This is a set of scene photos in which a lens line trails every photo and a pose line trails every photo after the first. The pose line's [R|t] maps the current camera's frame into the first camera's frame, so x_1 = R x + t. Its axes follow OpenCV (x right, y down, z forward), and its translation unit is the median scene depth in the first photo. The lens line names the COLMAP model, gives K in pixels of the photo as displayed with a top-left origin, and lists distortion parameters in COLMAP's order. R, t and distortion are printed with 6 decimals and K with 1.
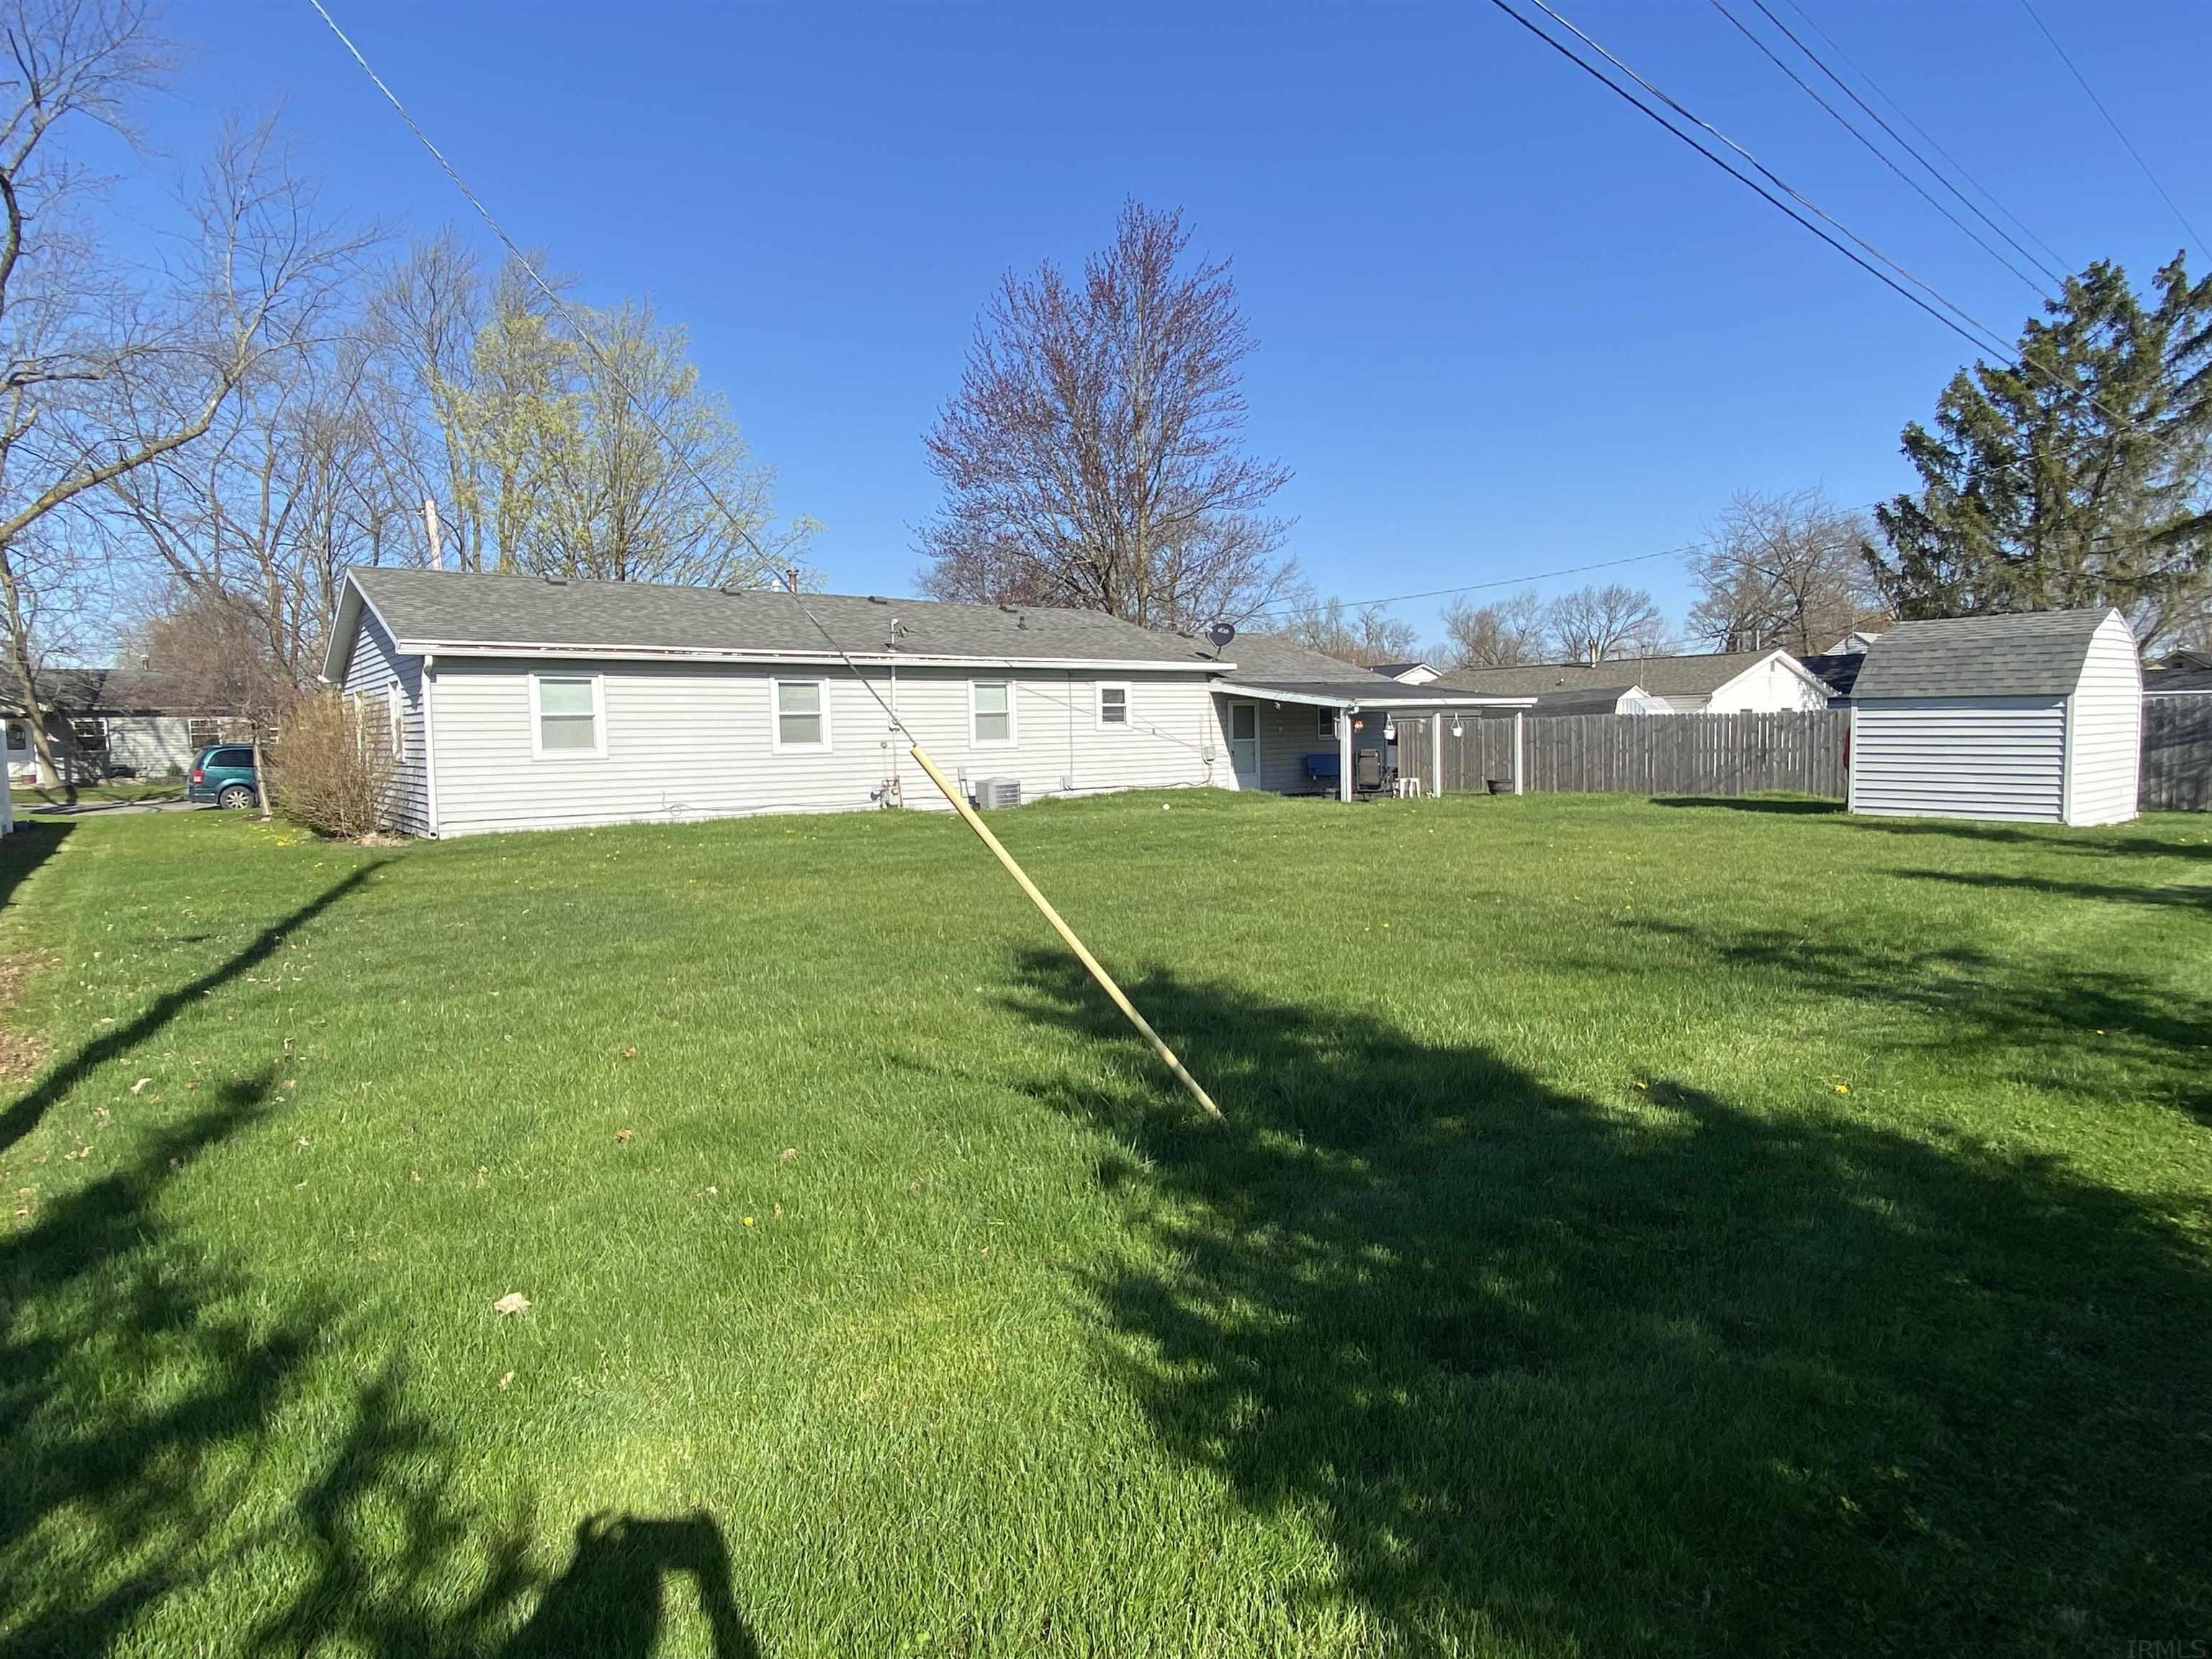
lens RADIAL K [[1205.8, 0, 1088.5], [0, 1205.8, 839.7], [0, 0, 1]] dist [-0.018205, 0.004657]
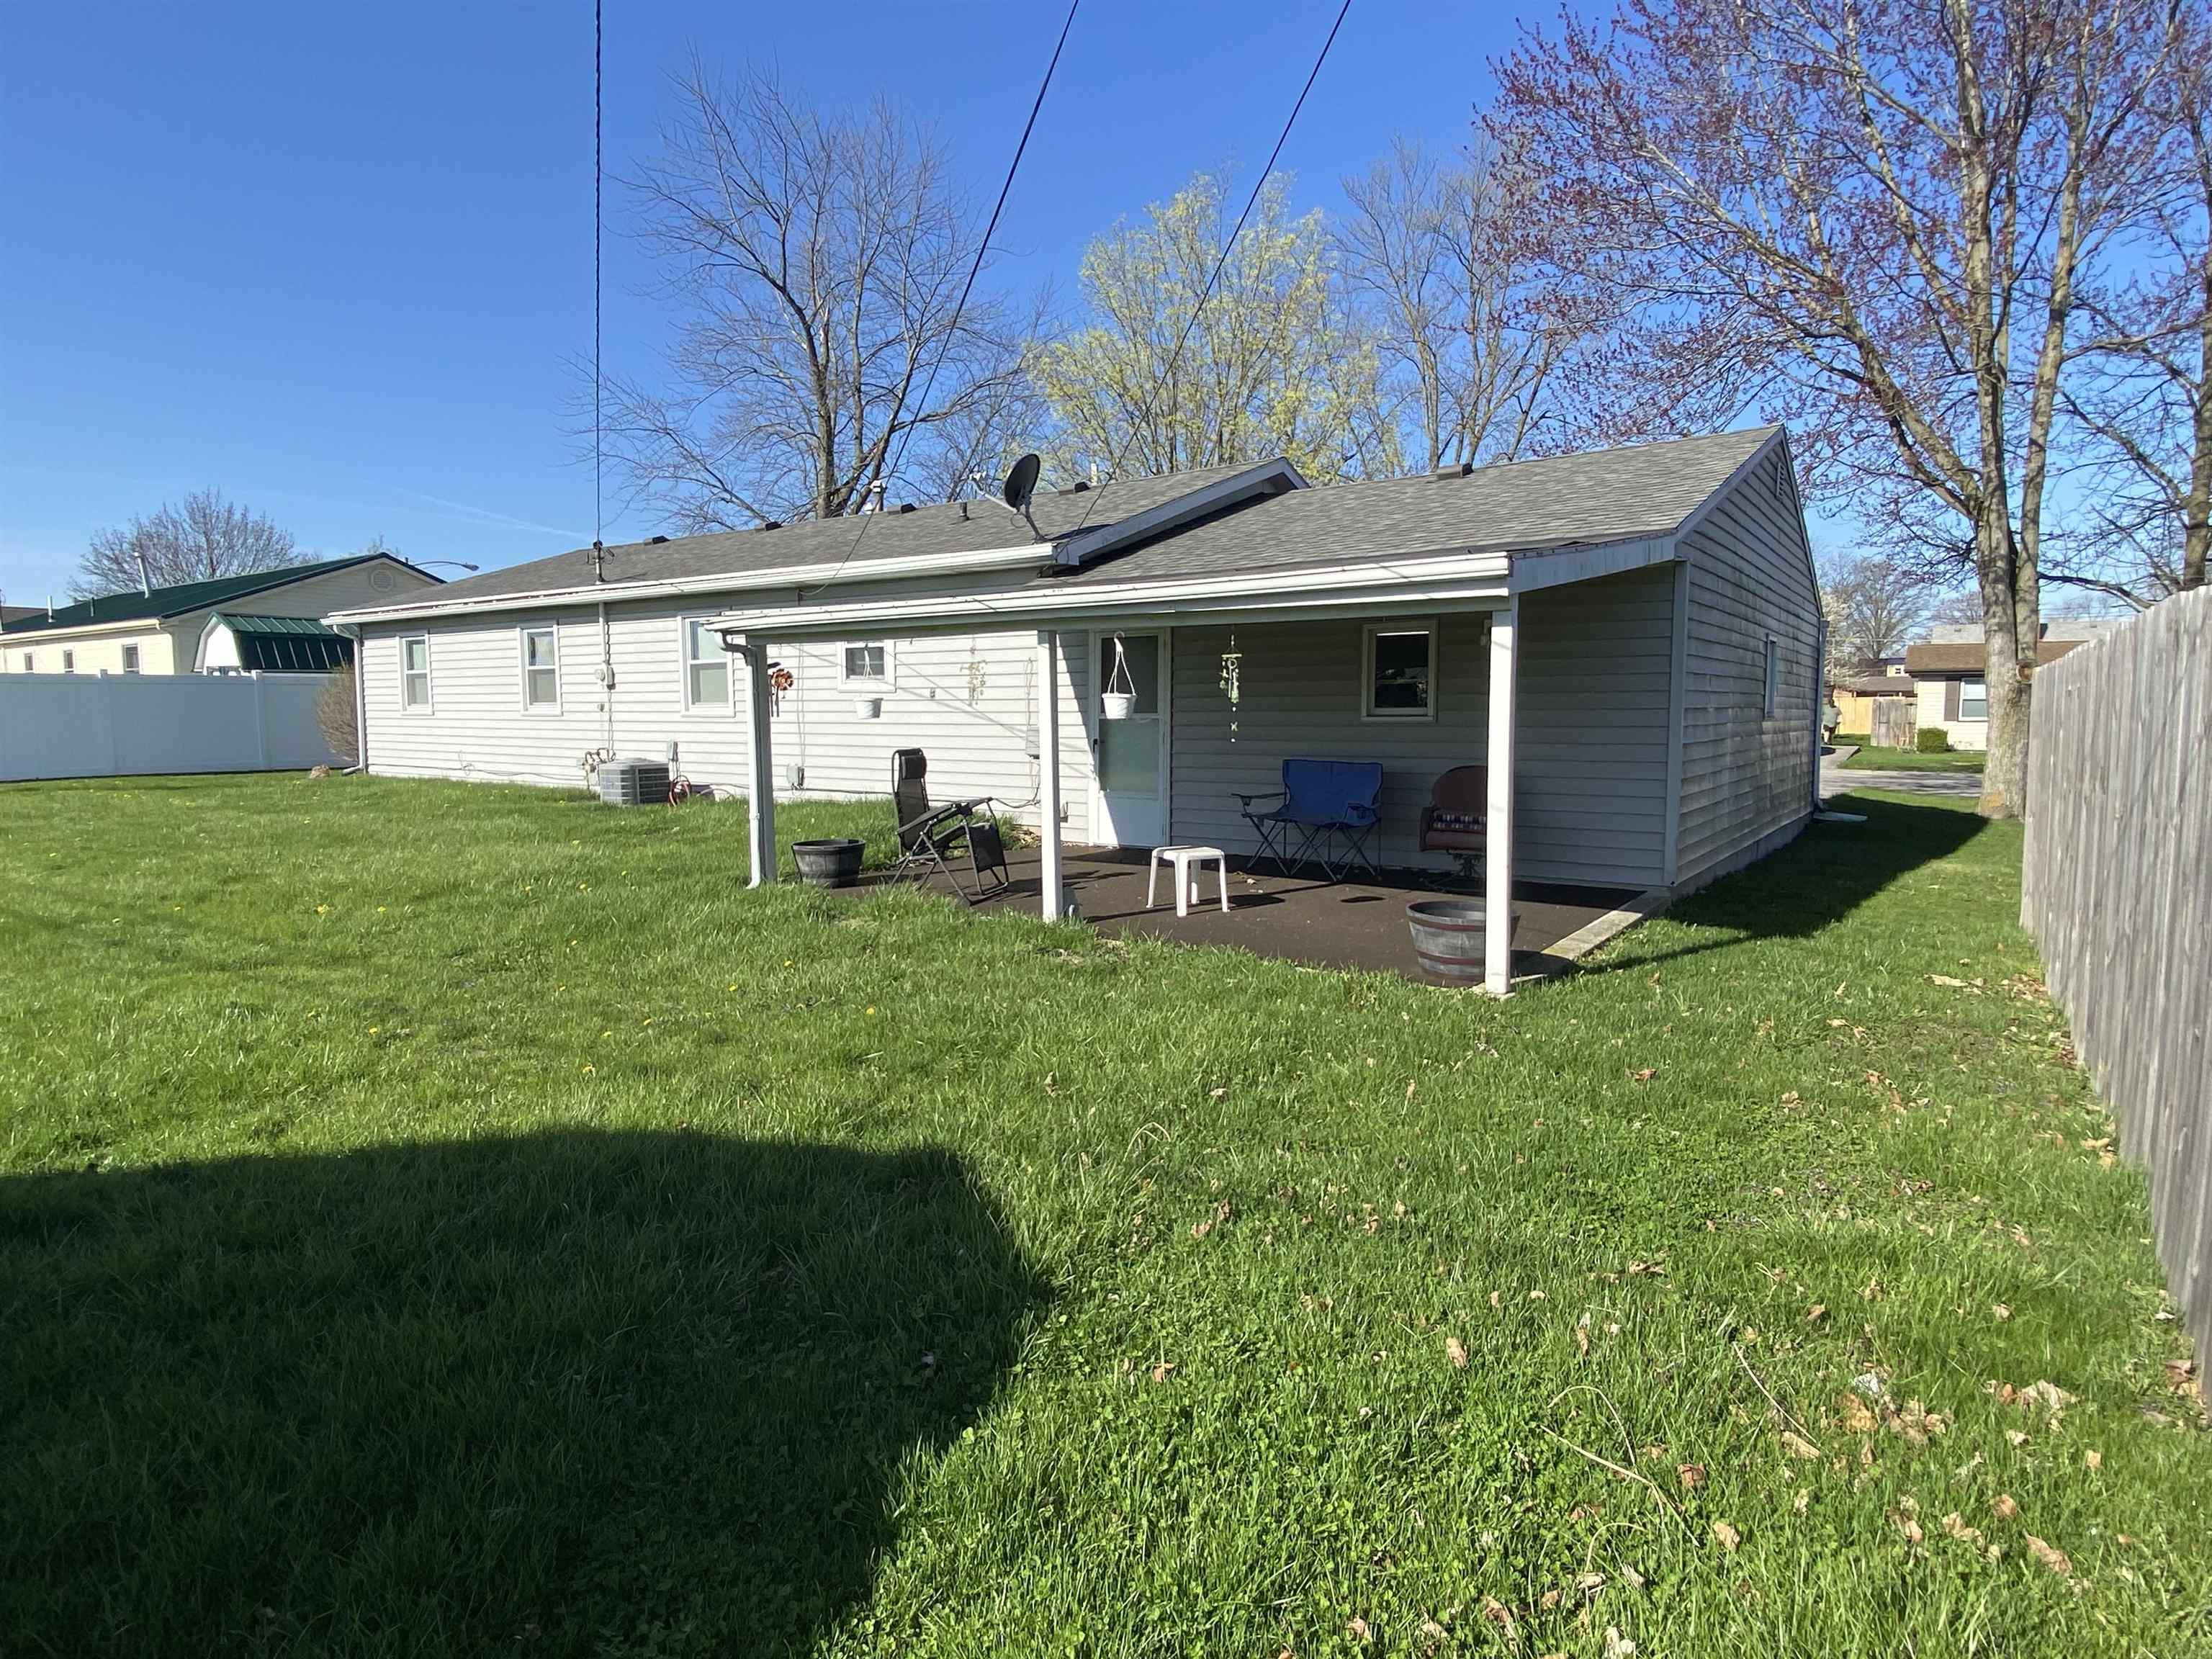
lens RADIAL K [[1205.8, 0, 1098.3], [0, 1205.8, 825.1], [0, 0, 1]] dist [-0.018205, 0.004657]
pose [[0.304049, 0.111550, -0.946103, 0.614714], [-0.087978, 0.992165, 0.088707, -0.091869], [0.948585, 0.056265, 0.311480, 0.978367]]
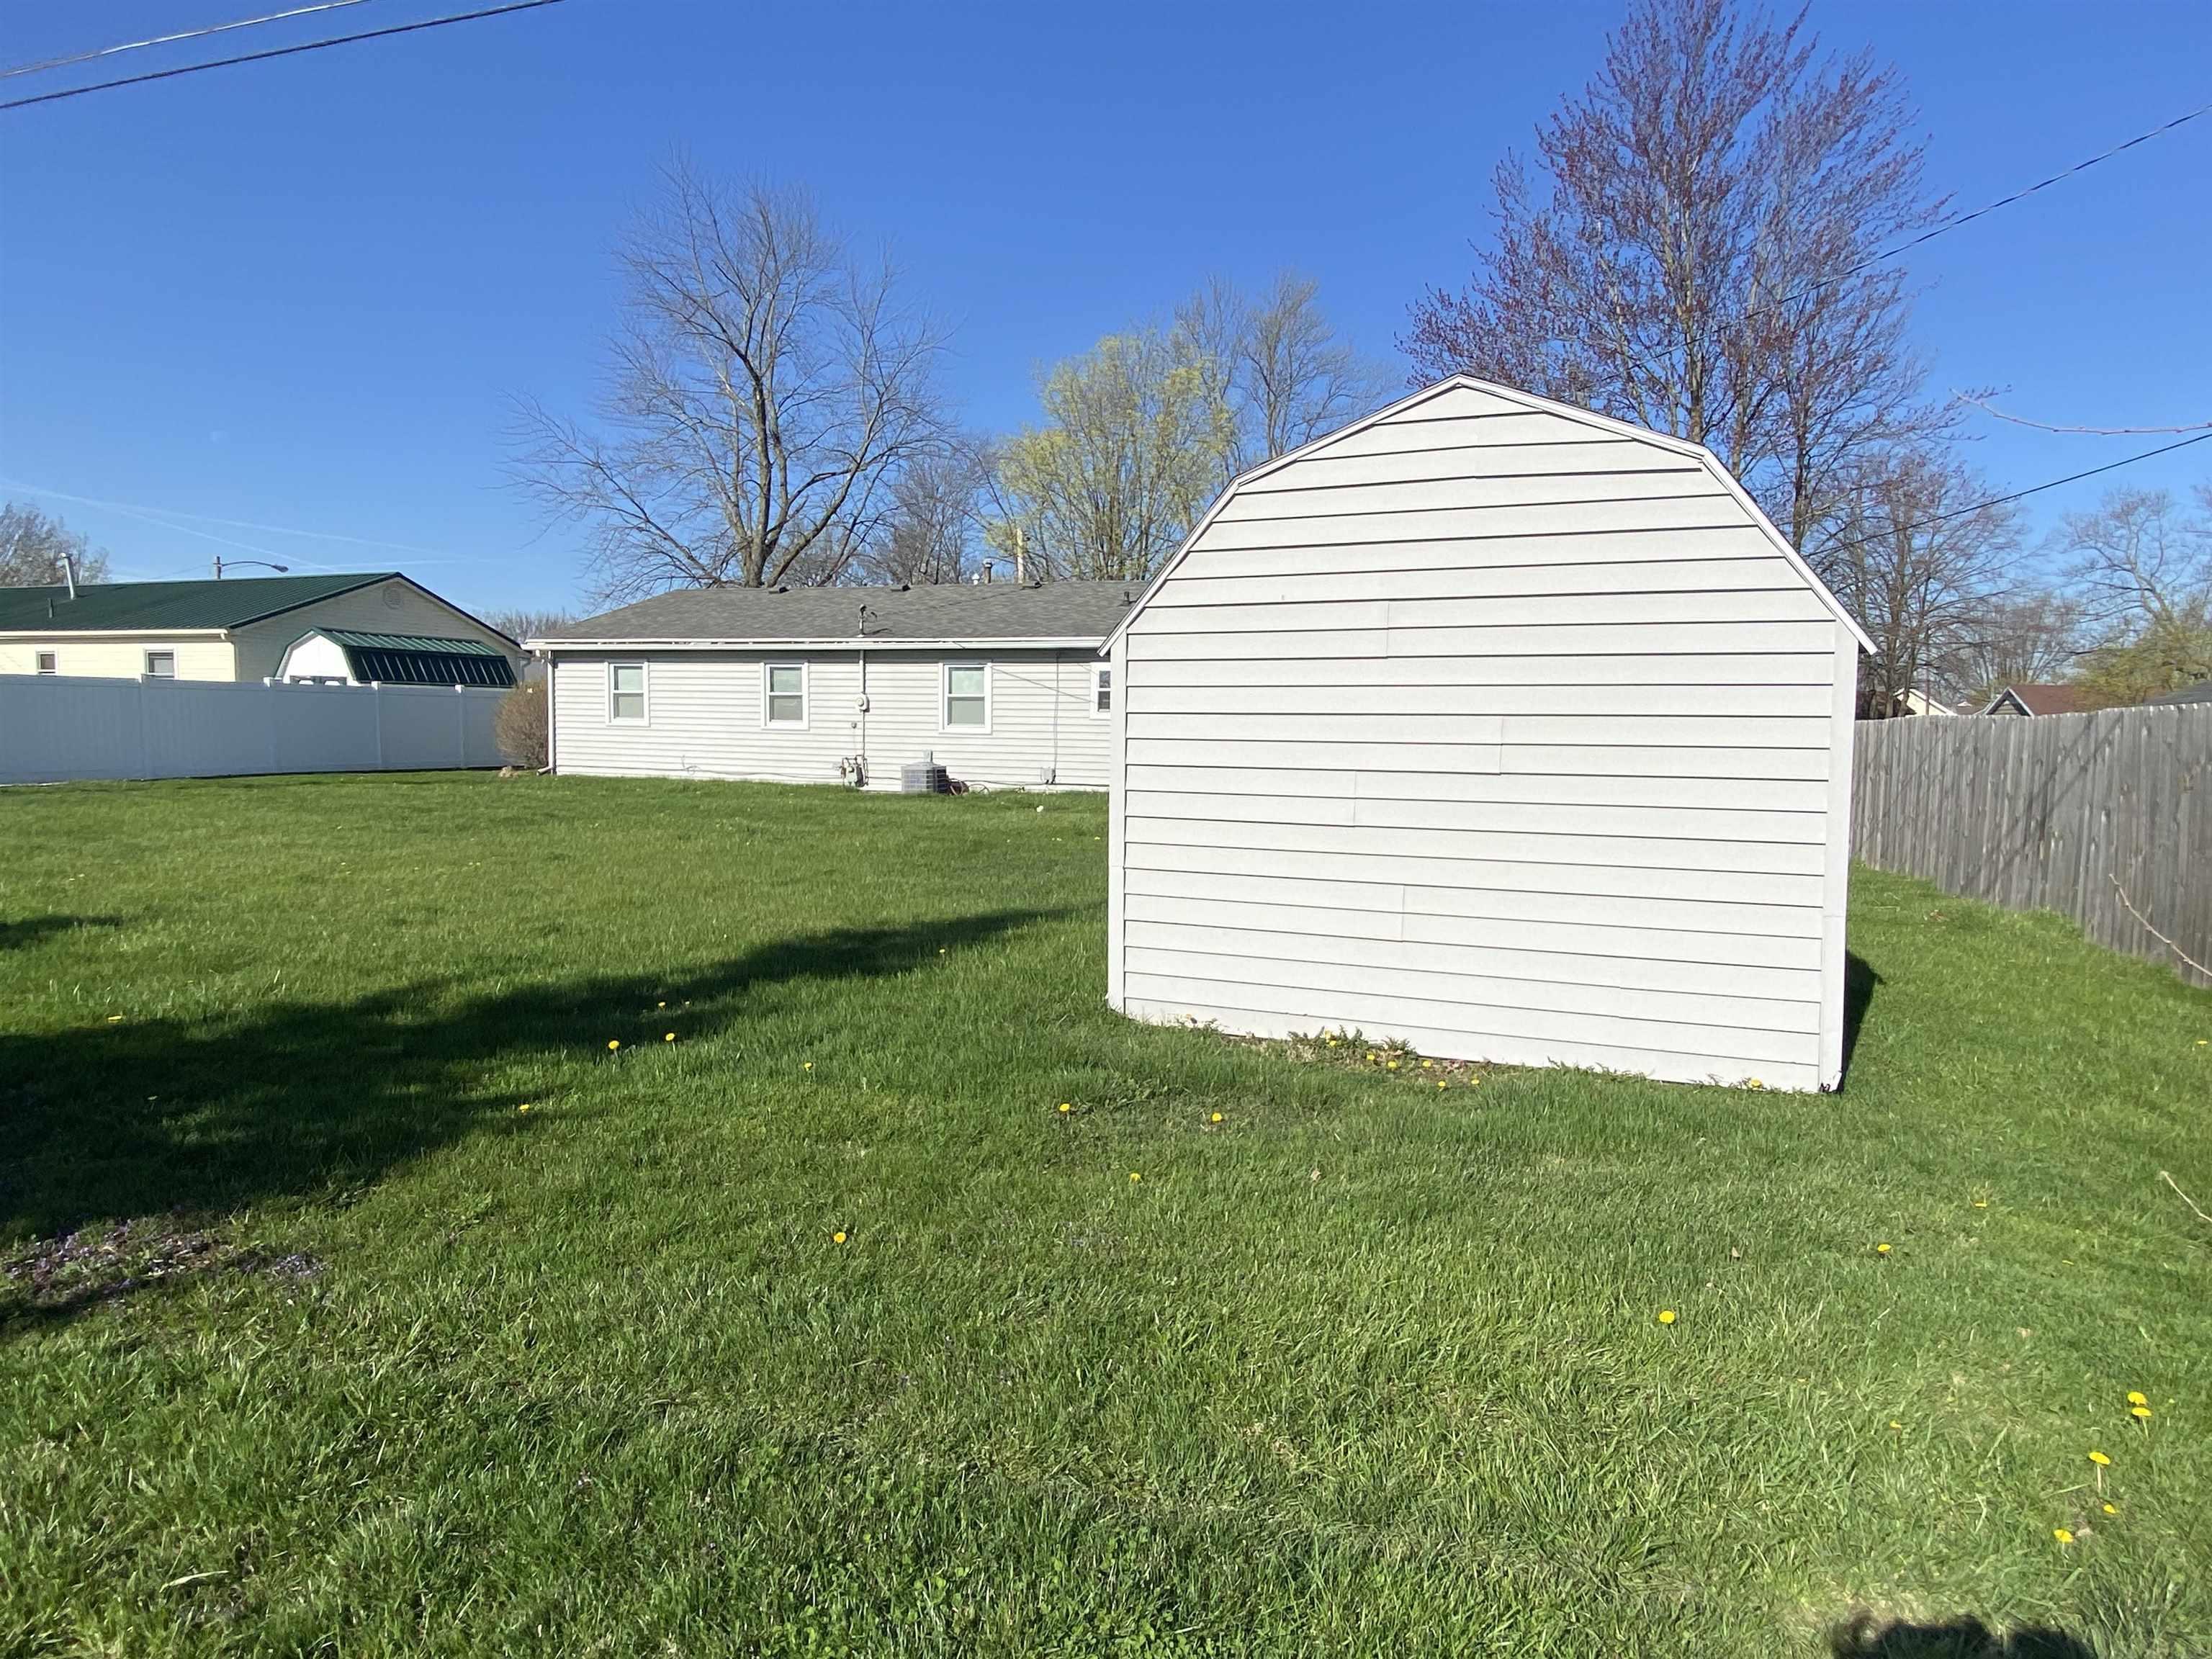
lens RADIAL K [[1205.8, 0, 1112.8], [0, 1205.8, 829.6], [0, 0, 1]] dist [-0.018205, 0.004657]
pose [[0.564584, 0.099474, -0.819359, 0.770501], [-0.102450, 0.993480, 0.050020, -0.058205], [0.818992, 0.055703, 0.571094, 0.536324]]
